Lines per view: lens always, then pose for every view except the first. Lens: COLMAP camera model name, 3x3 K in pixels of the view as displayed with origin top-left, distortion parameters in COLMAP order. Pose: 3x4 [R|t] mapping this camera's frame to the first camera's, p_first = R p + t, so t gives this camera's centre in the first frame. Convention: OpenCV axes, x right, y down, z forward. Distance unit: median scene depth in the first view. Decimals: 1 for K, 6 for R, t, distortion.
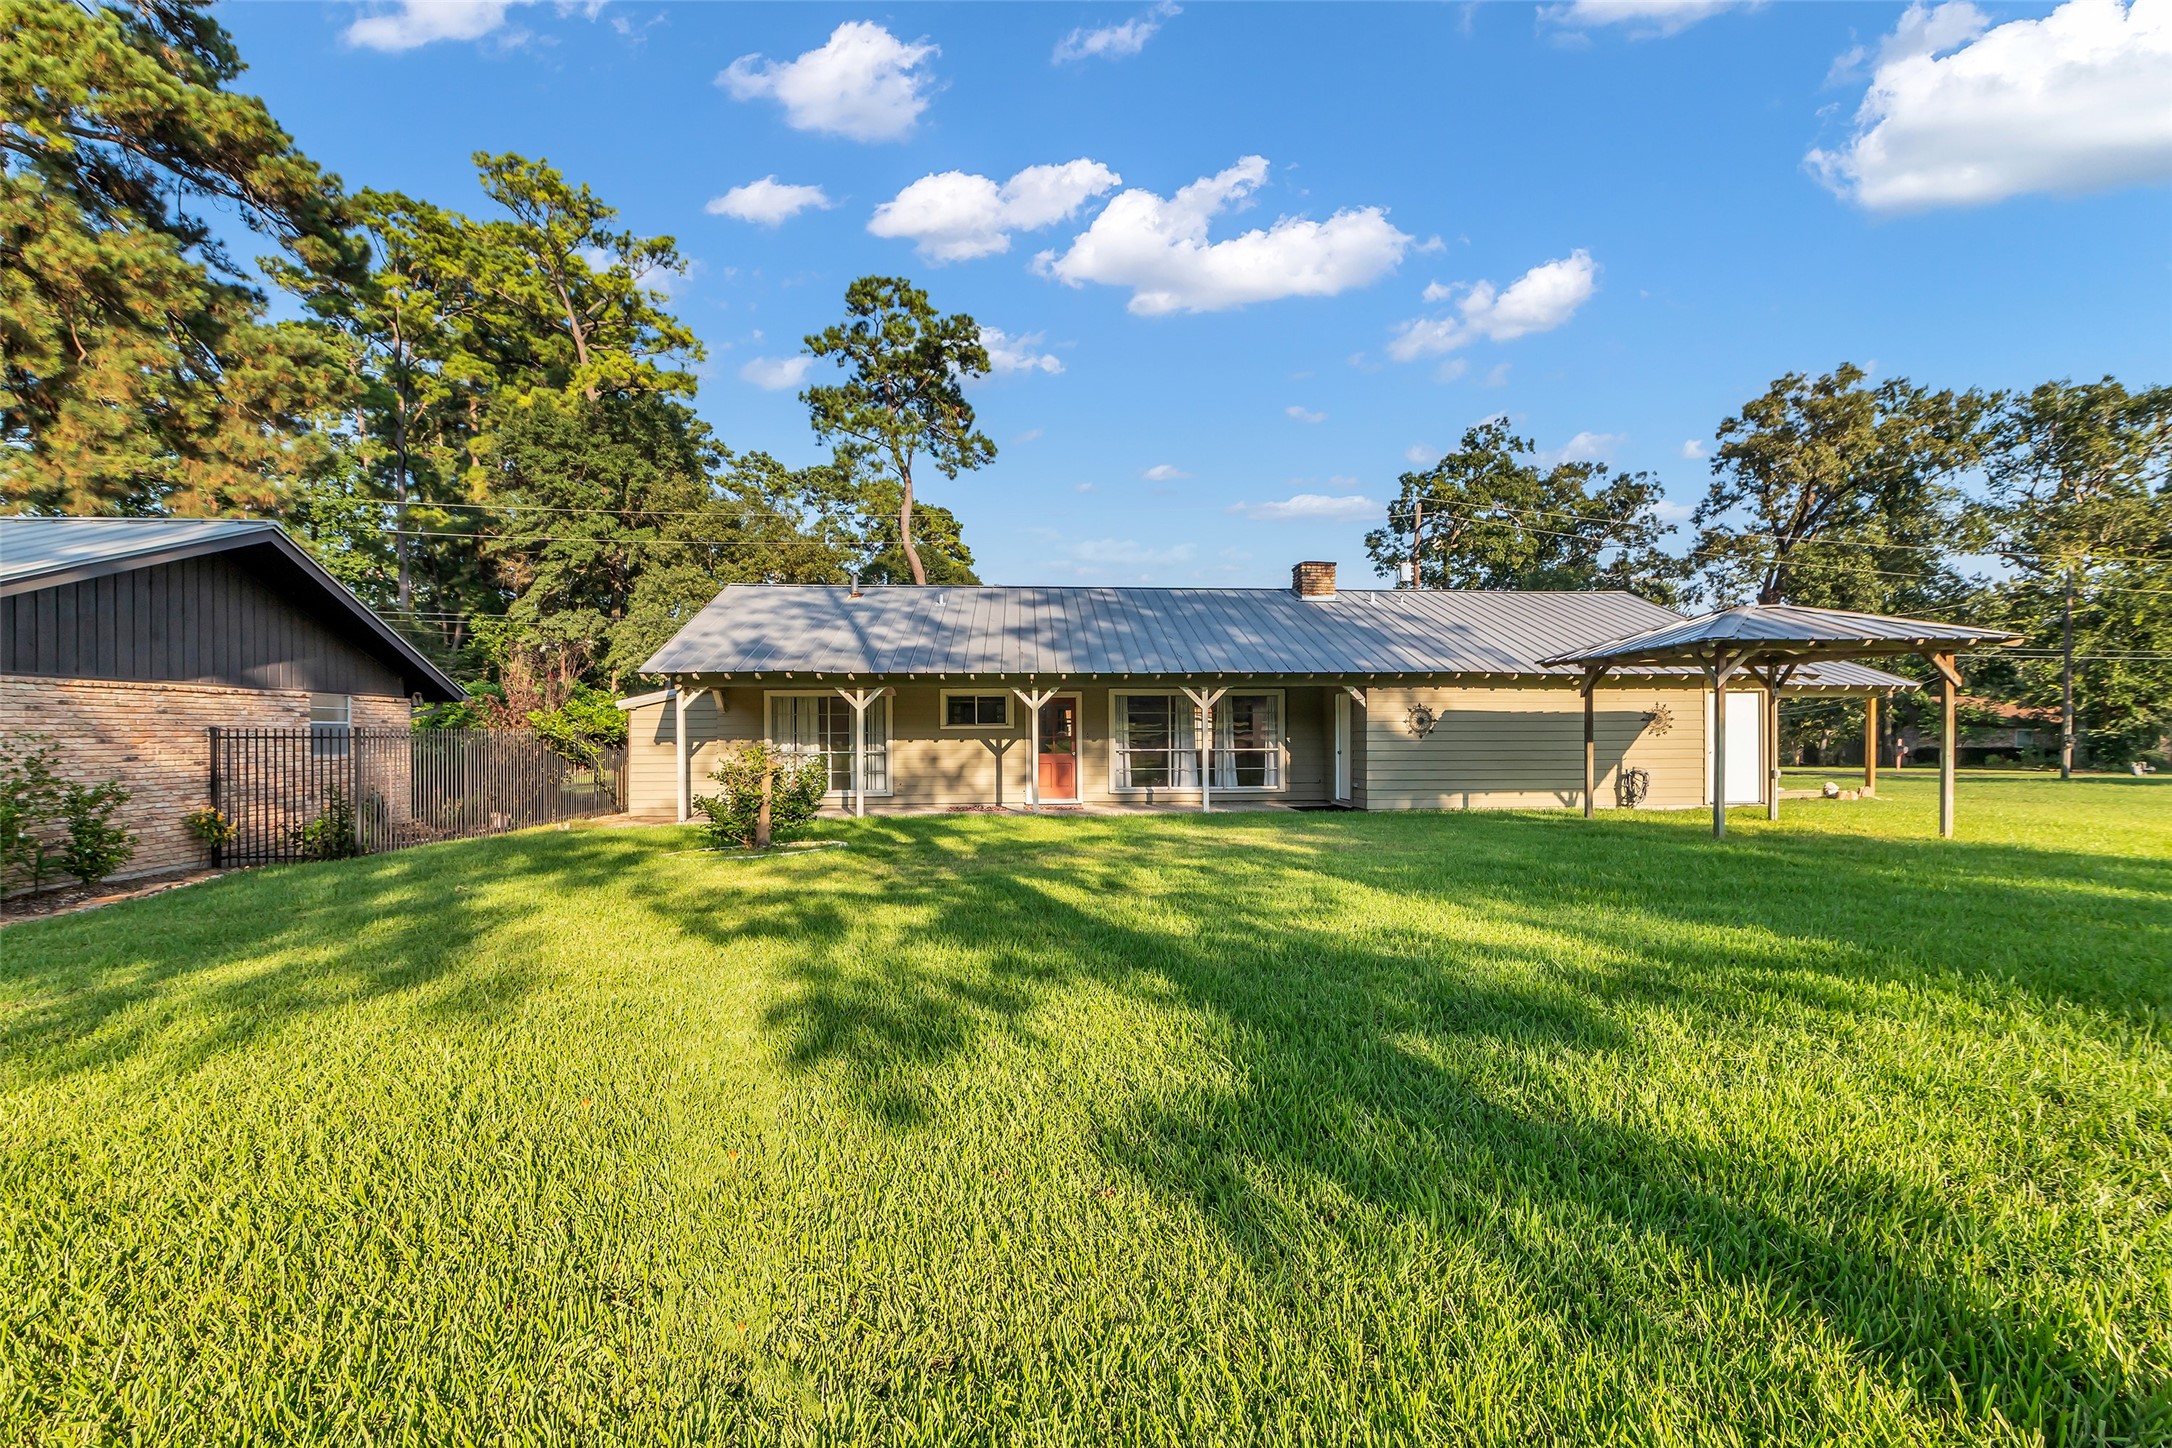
lens RADIAL K [[974.5, 0, 1097.9], [0, 974.5, 728.1], [0, 0, 1]] dist [0.003391, 0.000055]
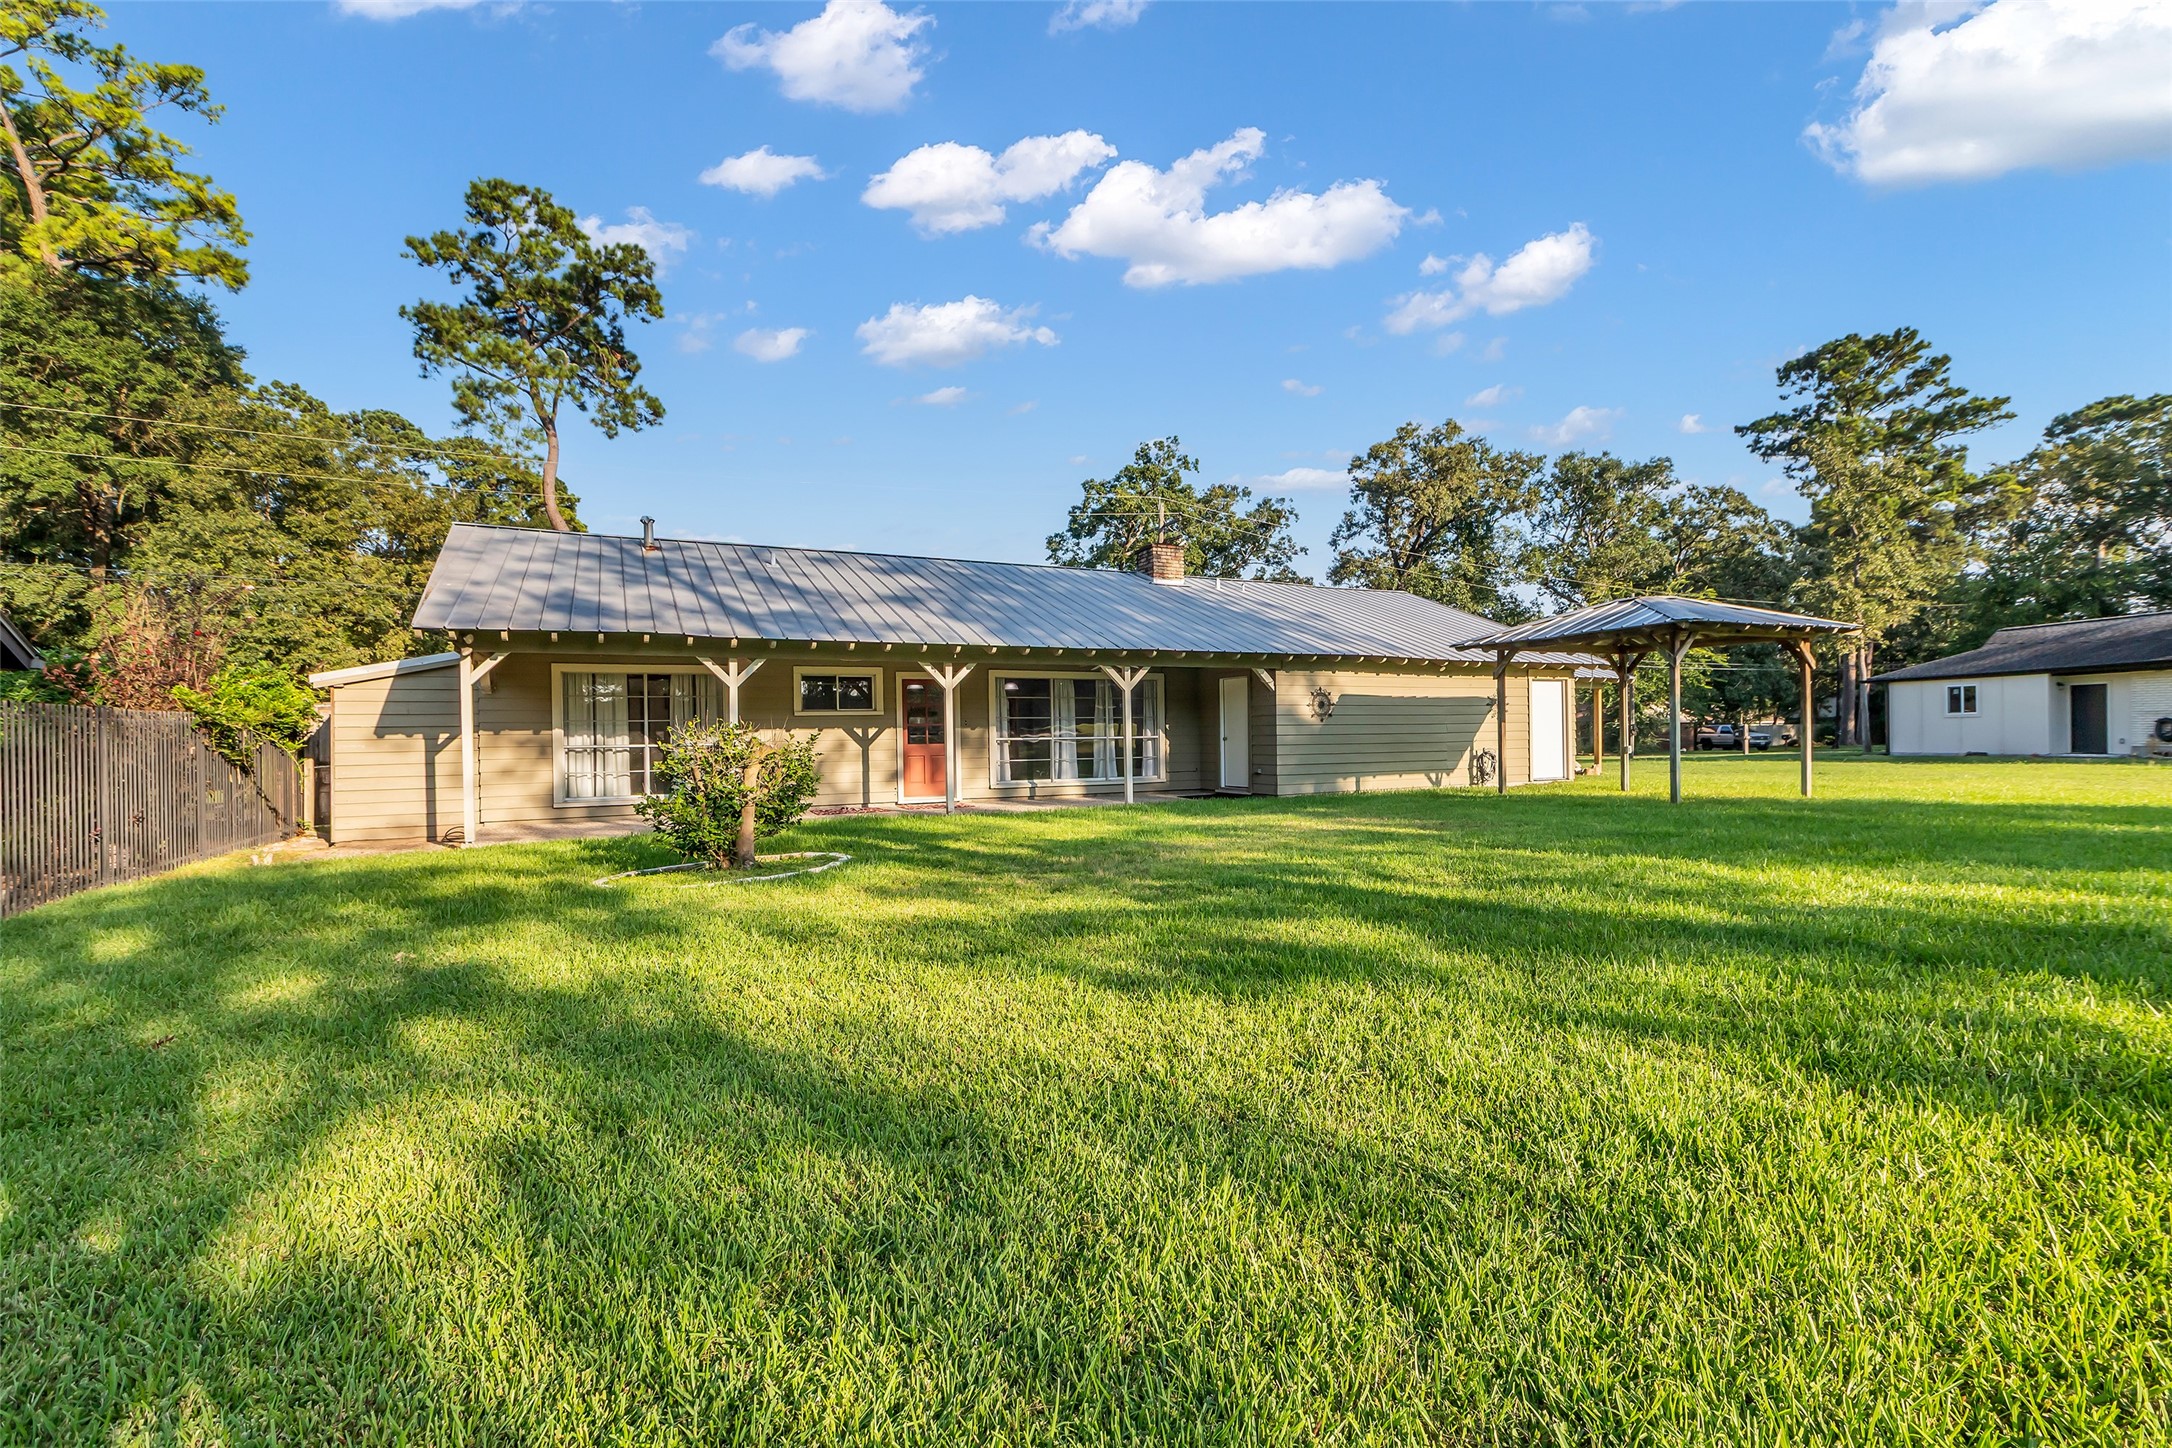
lens RADIAL K [[966.6, 0, 1096.9], [0, 966.6, 733.8], [0, 0, 1]] dist [0.003904, -0.001127]
pose [[0.925867, -0.009102, 0.377741, -0.088752], [0.008342, 0.999959, 0.003650, 0.005868], [-0.377758, -0.000228, 0.925904, 0.060652]]
